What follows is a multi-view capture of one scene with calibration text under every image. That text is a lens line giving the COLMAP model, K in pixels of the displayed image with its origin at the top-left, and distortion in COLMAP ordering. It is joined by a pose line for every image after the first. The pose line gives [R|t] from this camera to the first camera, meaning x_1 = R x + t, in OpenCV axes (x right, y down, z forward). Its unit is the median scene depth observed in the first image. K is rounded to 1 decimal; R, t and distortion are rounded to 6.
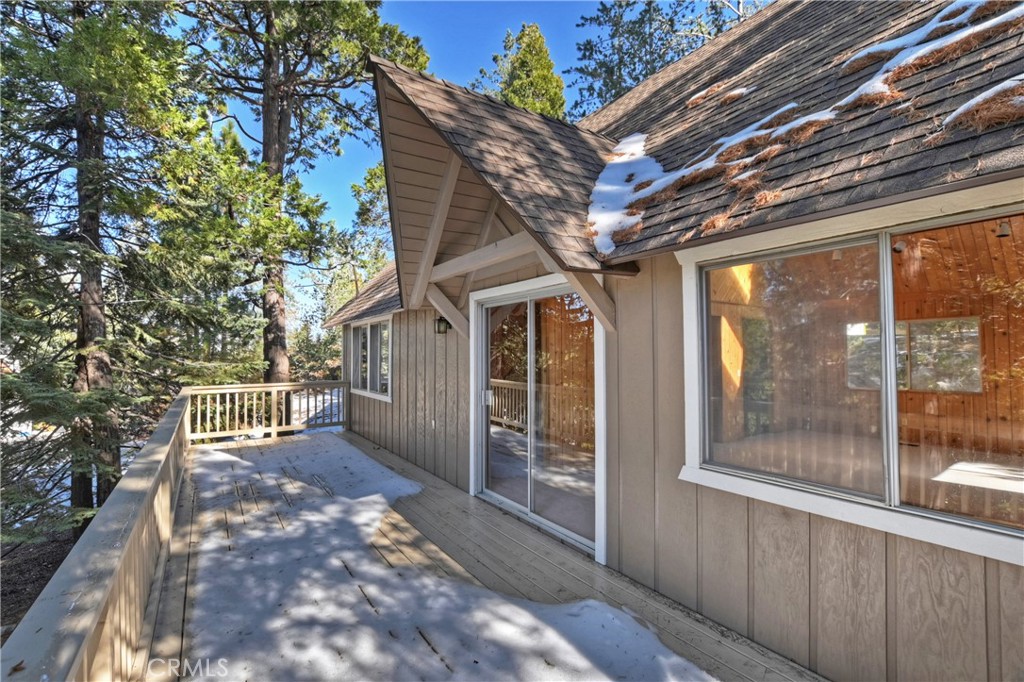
lens RADIAL K [[451.1, 0, 512.7], [0, 451.1, 344.7], [0, 0, 1]] dist [0.002012, 0.000136]
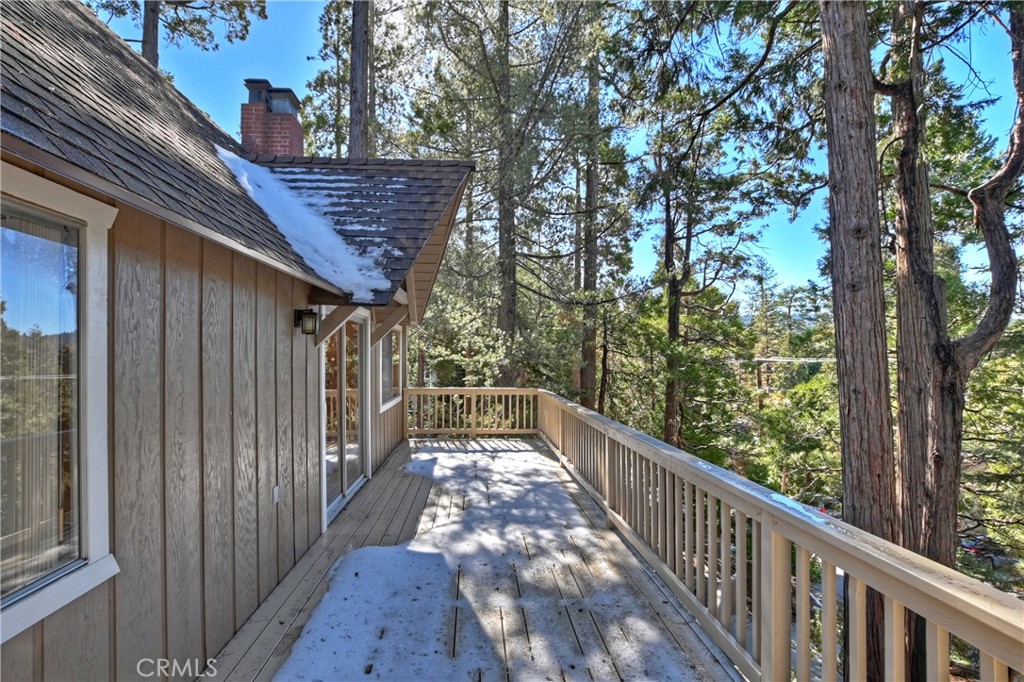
lens RADIAL K [[451.1, 0, 511.4], [0, 451.1, 350.0], [0, 0, 1]] dist [0.002012, 0.000136]
pose [[-0.865521, 0.017960, 0.500551, -1.027966], [0.004858, 0.999611, -0.027467, 0.022802], [-0.500849, -0.021342, -0.865271, 1.949924]]
